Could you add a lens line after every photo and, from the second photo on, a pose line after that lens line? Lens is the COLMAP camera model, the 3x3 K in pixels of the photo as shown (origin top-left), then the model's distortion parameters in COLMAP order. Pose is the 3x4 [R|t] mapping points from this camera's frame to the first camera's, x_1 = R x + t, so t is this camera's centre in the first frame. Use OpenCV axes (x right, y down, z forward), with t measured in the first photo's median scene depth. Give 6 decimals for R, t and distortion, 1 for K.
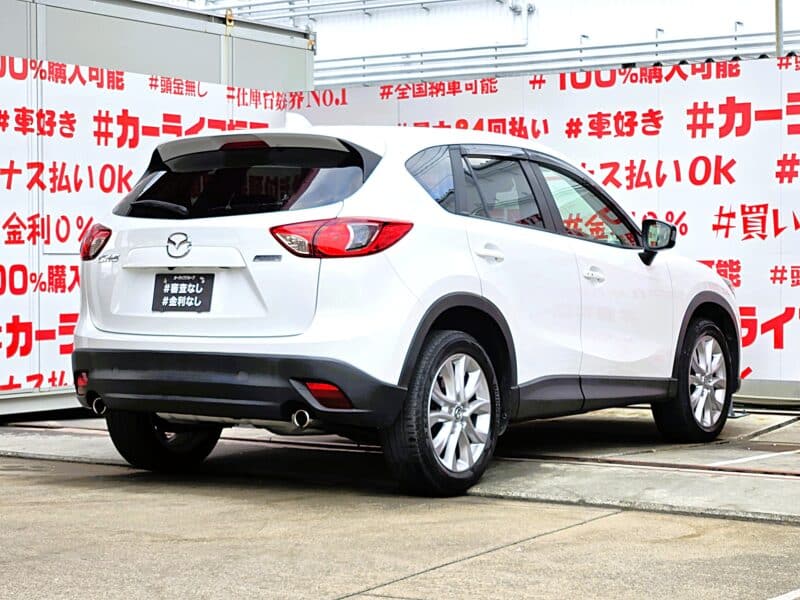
lens RADIAL K [[1739.0, 0, 400.0], [0, 1739.0, 300.0], [0, 0, 1]] dist [-0.274826, 3.563960]
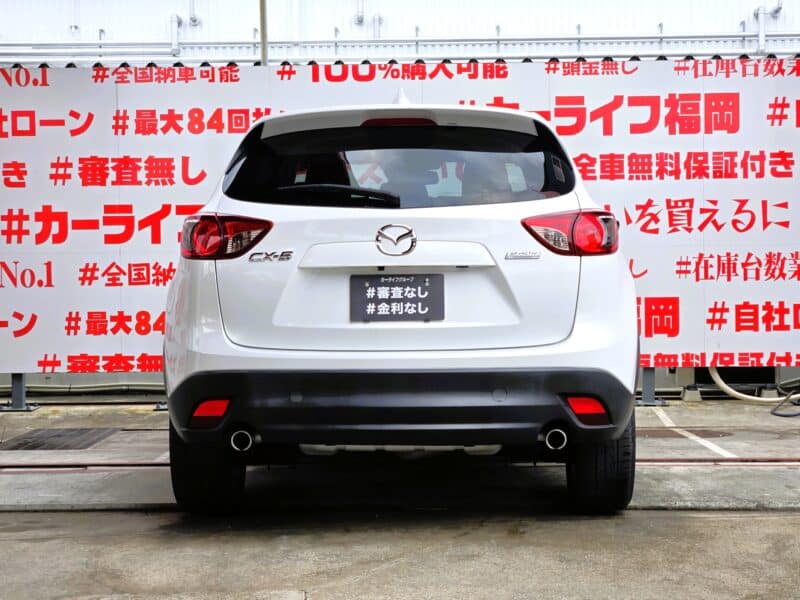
lens RADIAL K [[1506.1, 0, 398.0], [0, 1506.1, 289.3], [0, 0, 1]] dist [-0.040999, 0.417847]
pose [[0.850093, -0.017477, 0.526342, -0.334849], [0.016916, 0.999840, 0.005879, -0.008336], [-0.526360, 0.003906, 0.850253, 0.261996]]
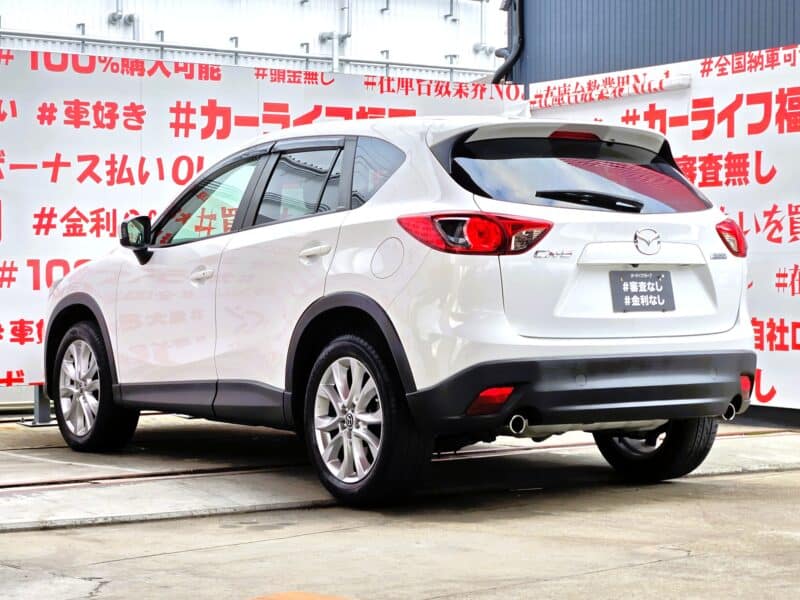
lens RADIAL K [[1735.7, 0, 388.5], [0, 1735.7, 299.2], [0, 0, 1]] dist [-0.275025, 3.650094]
pose [[0.387506, -0.013612, 0.921767, -0.696969], [0.017648, 0.999817, 0.007346, -0.006184], [-0.921698, 0.013420, 0.387675, 0.510462]]
